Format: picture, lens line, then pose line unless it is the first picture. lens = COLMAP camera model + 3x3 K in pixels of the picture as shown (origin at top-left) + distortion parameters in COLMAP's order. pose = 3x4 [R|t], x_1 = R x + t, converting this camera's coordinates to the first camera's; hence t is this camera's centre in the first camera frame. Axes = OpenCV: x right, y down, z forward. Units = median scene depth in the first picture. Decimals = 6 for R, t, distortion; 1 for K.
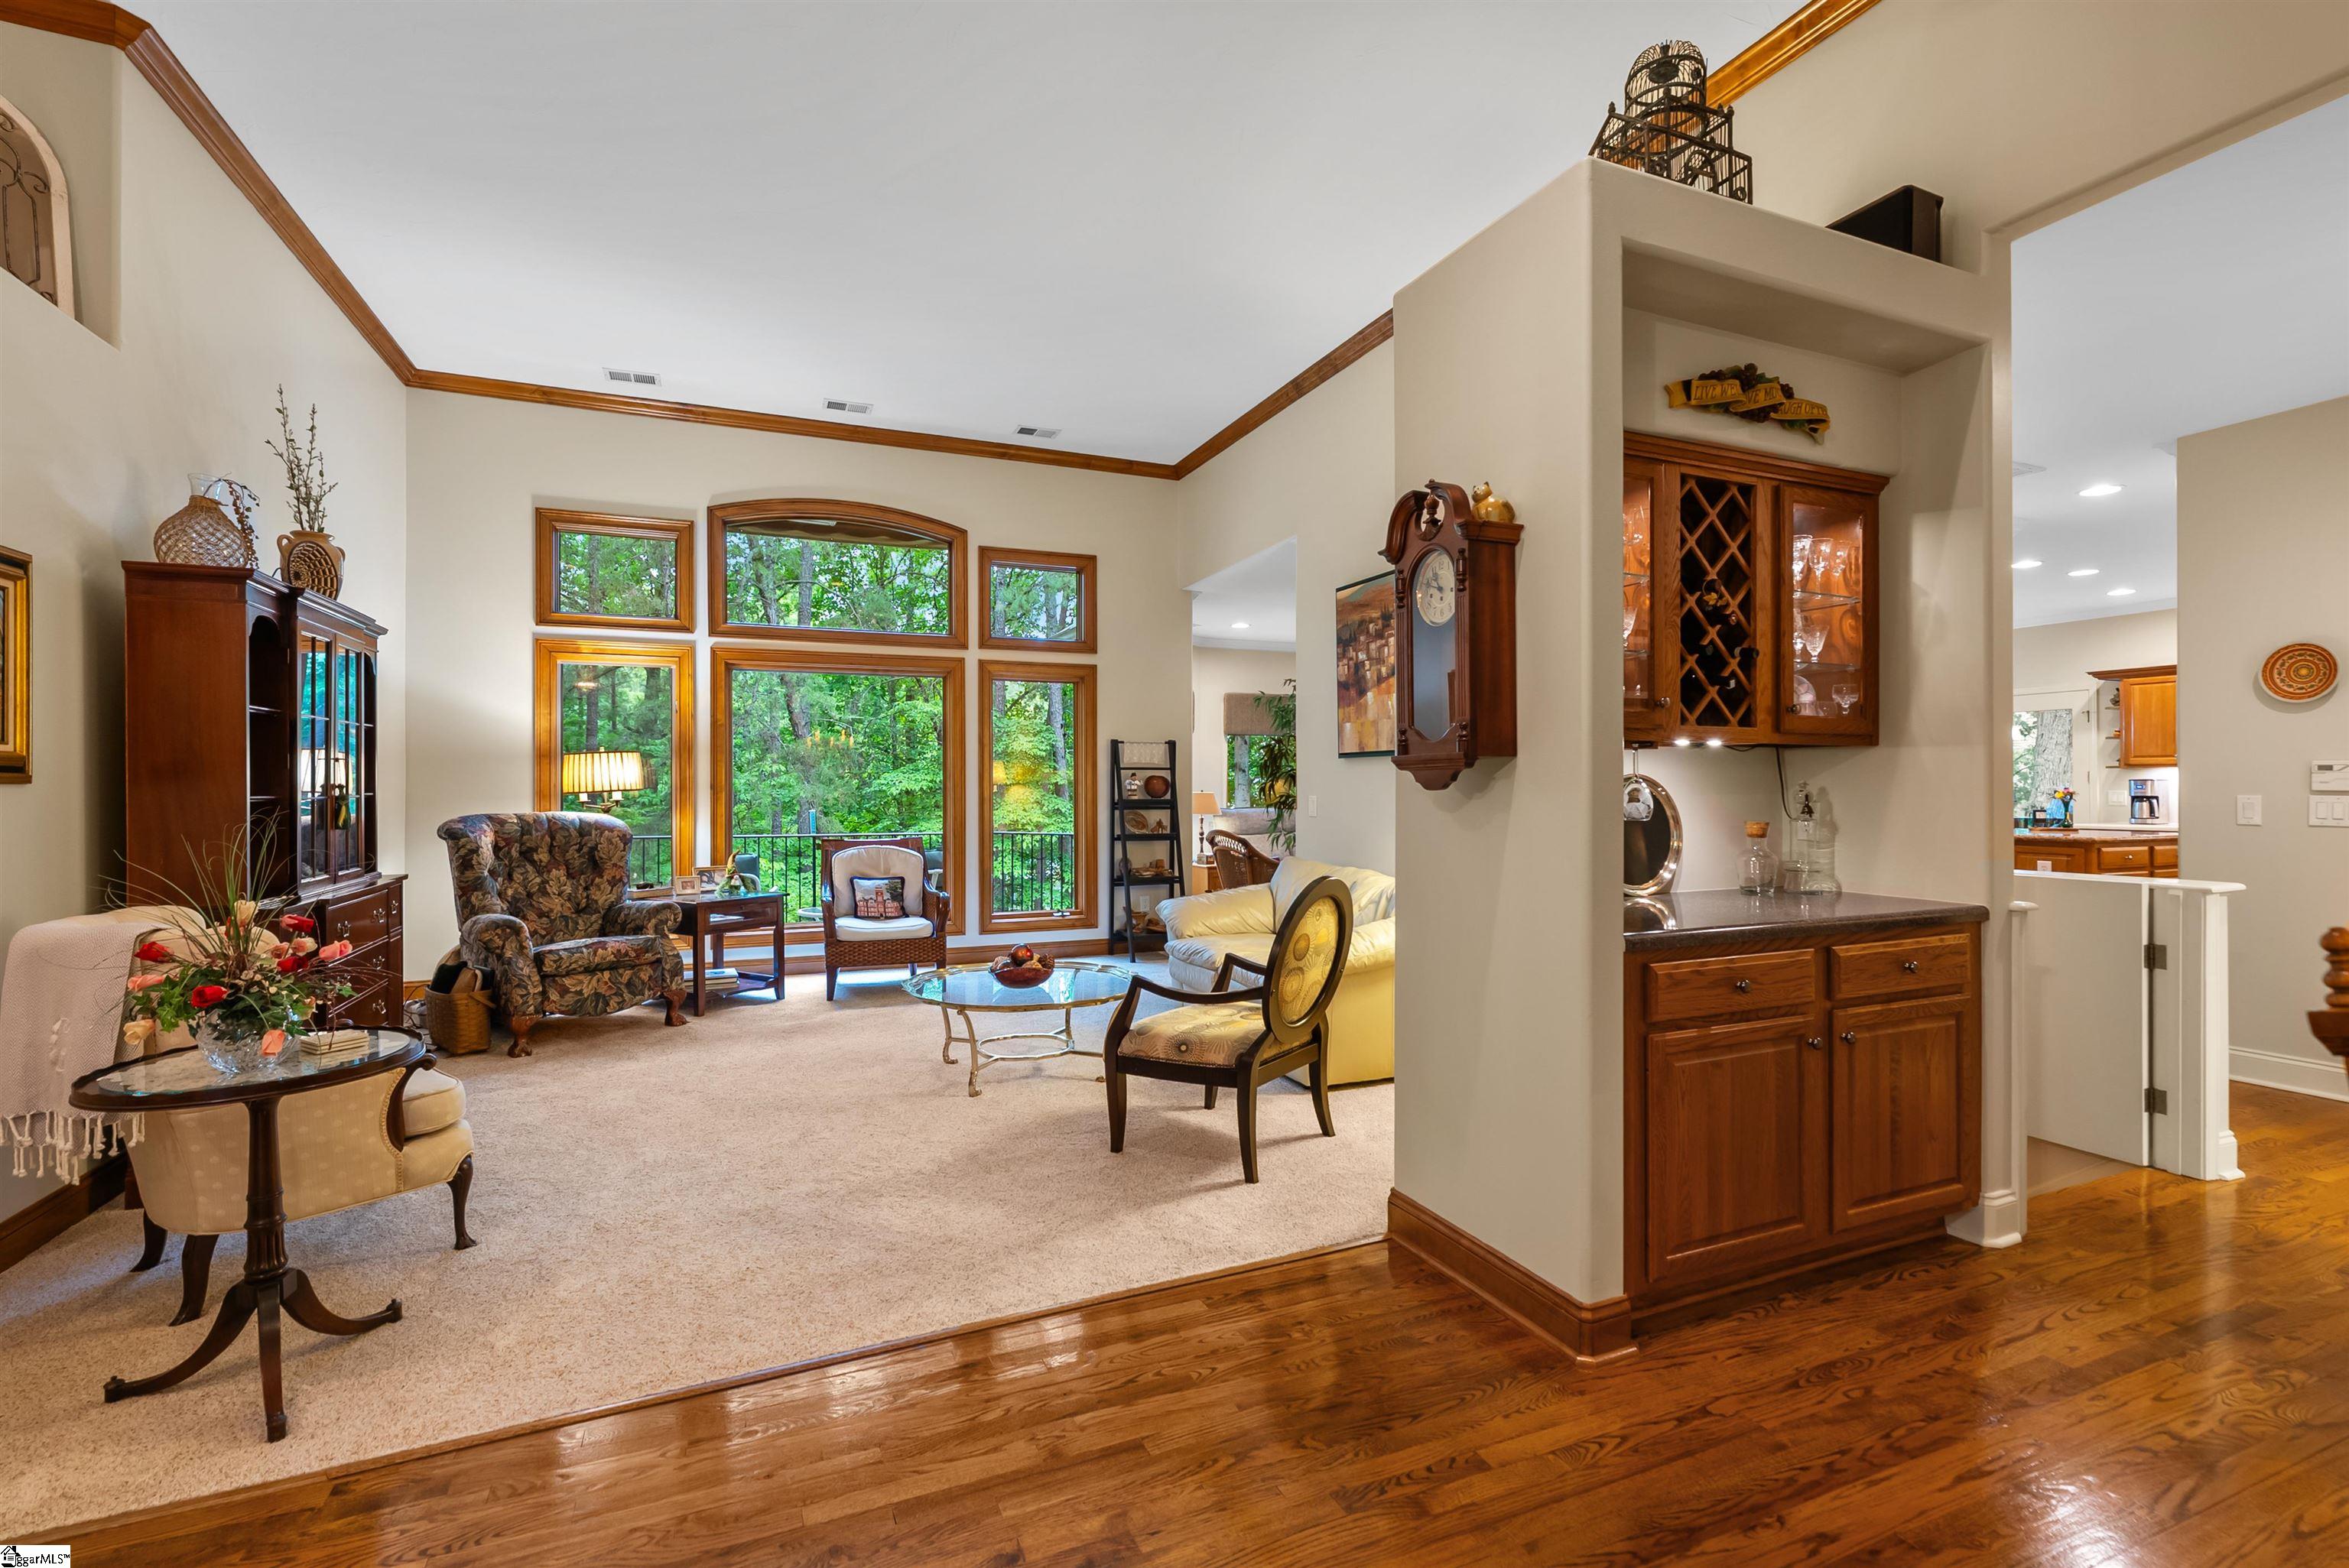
lens RADIAL K [[1068.6, 0, 1186.5], [0, 1068.6, 781.8], [0, 0, 1]] dist [-0.002214, 0.001577]
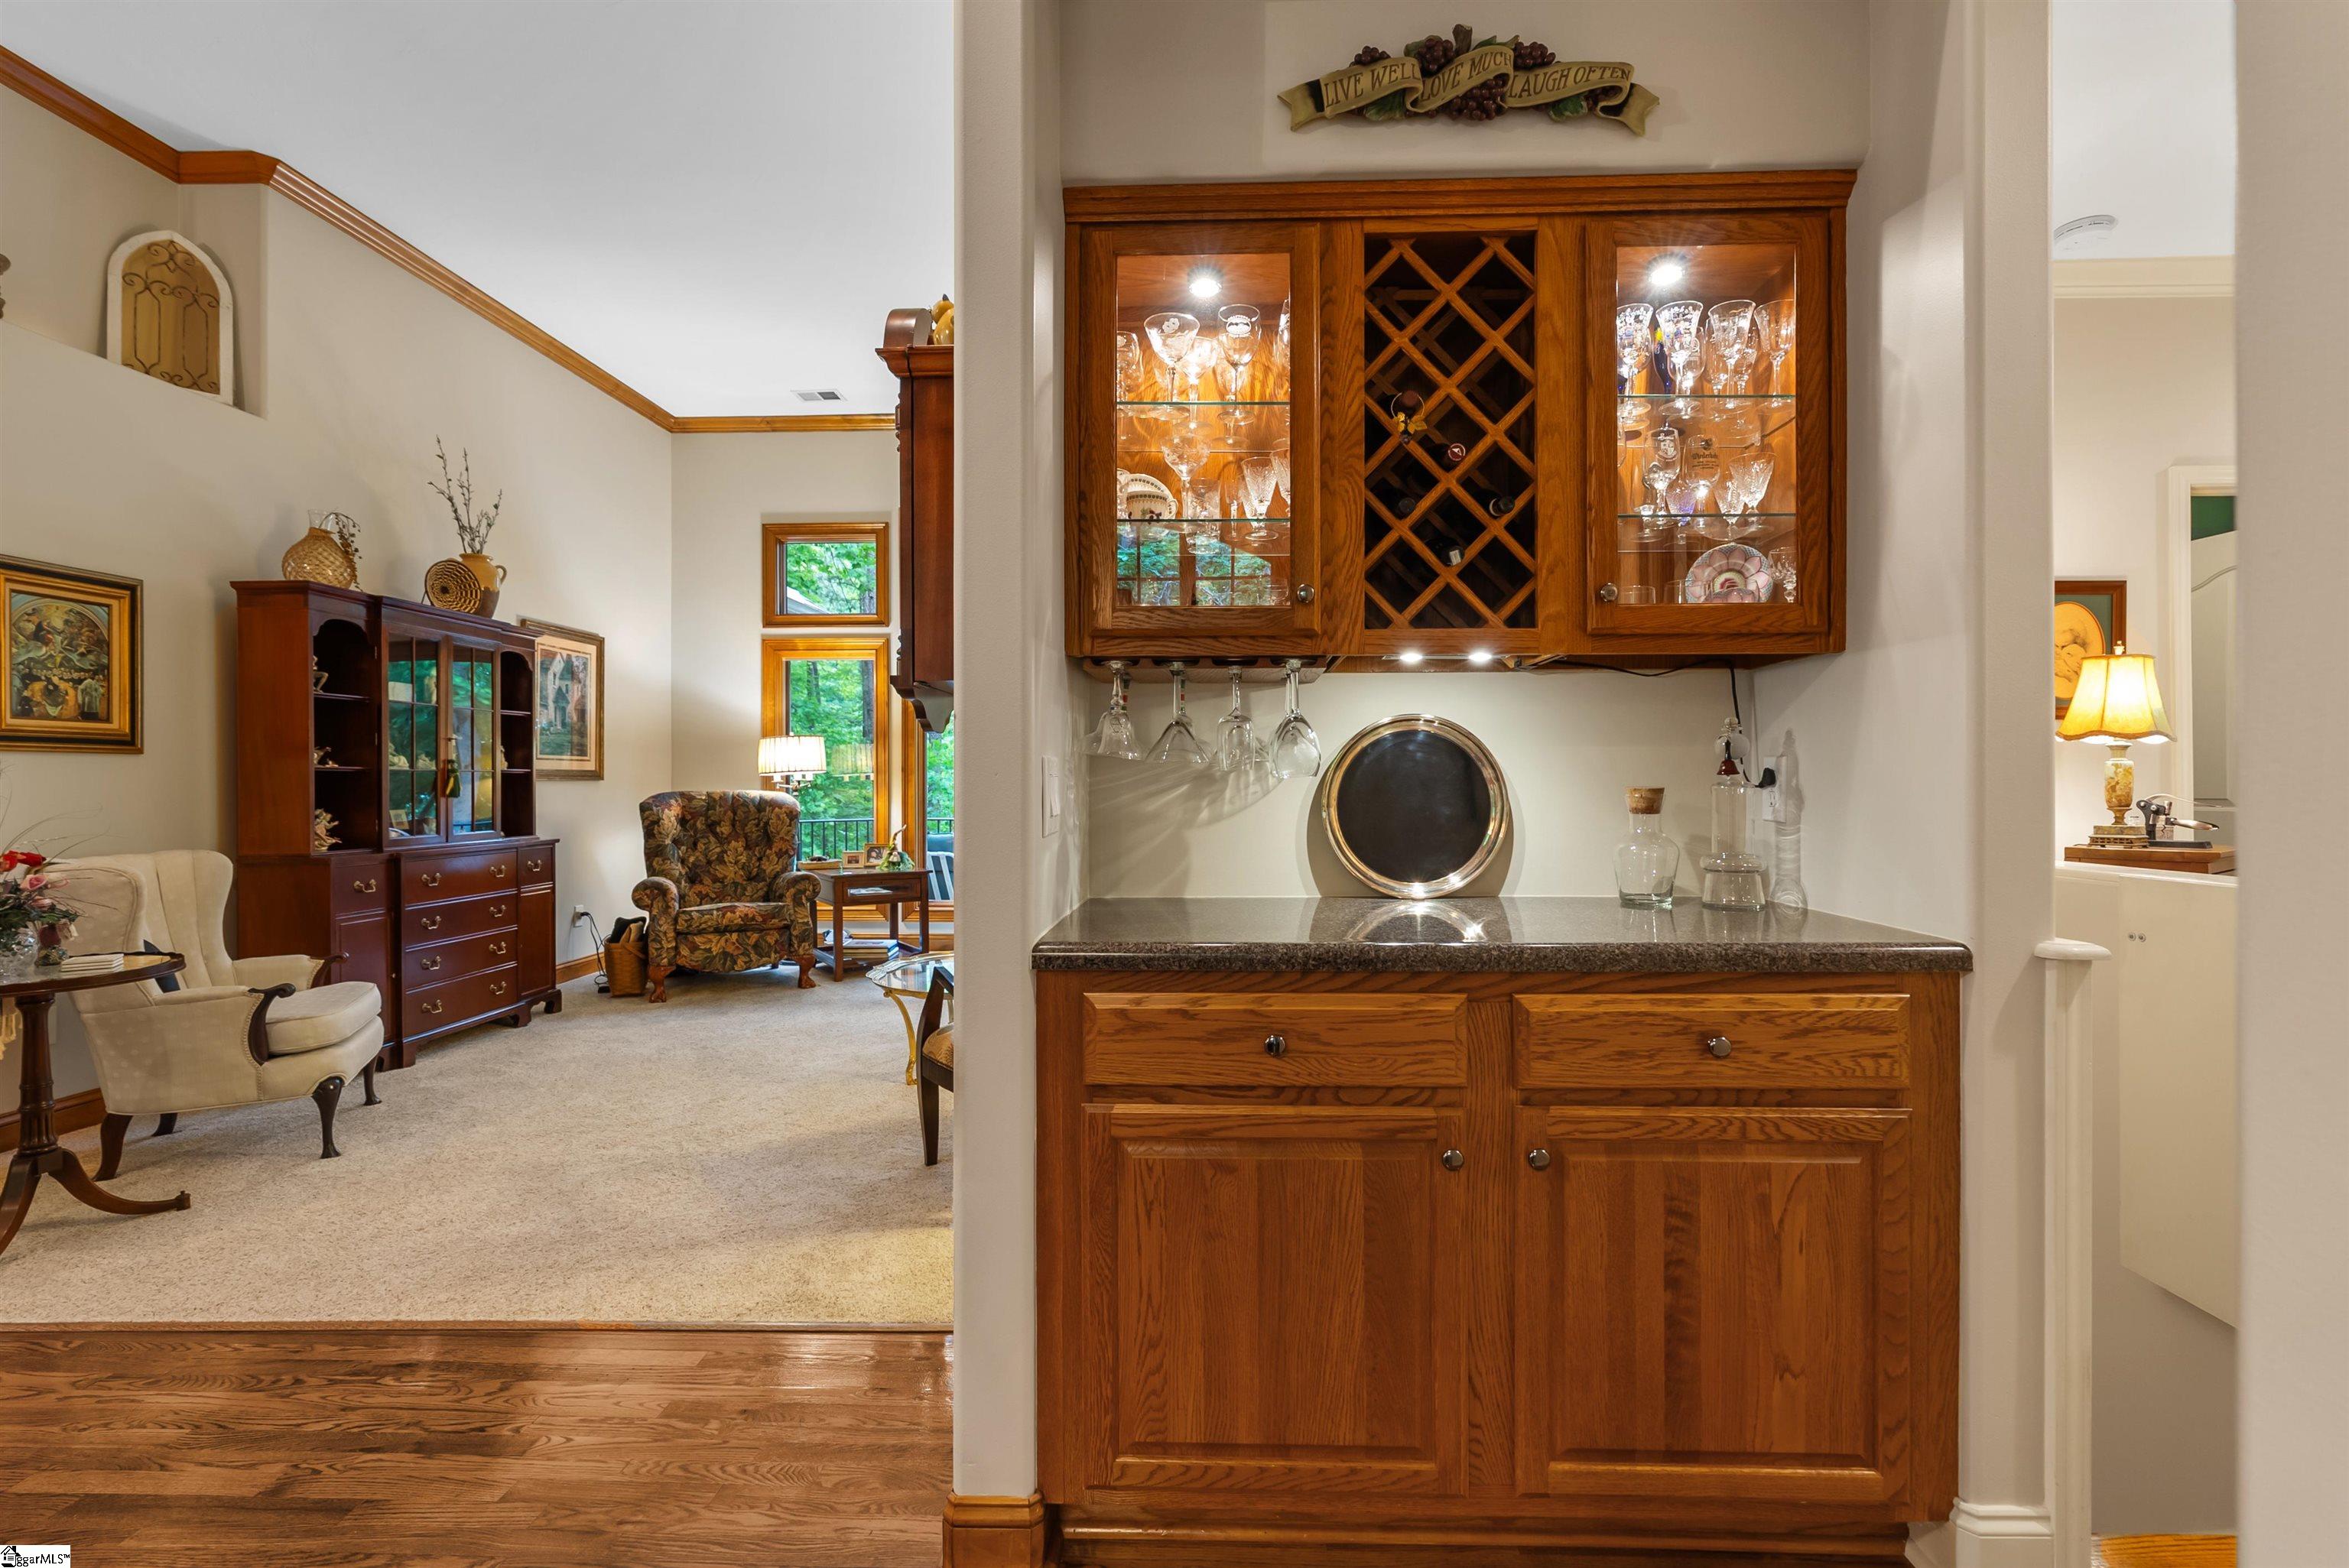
lens RADIAL K [[1068.6, 0, 1178.3], [0, 1068.6, 784.1], [0, 0, 1]] dist [-0.002214, 0.001577]
pose [[0.899638, -0.000048, -0.436637, 0.580206], [0.002110, 0.999989, 0.004236, 0.032807], [0.436632, -0.004733, 0.899628, 0.341335]]
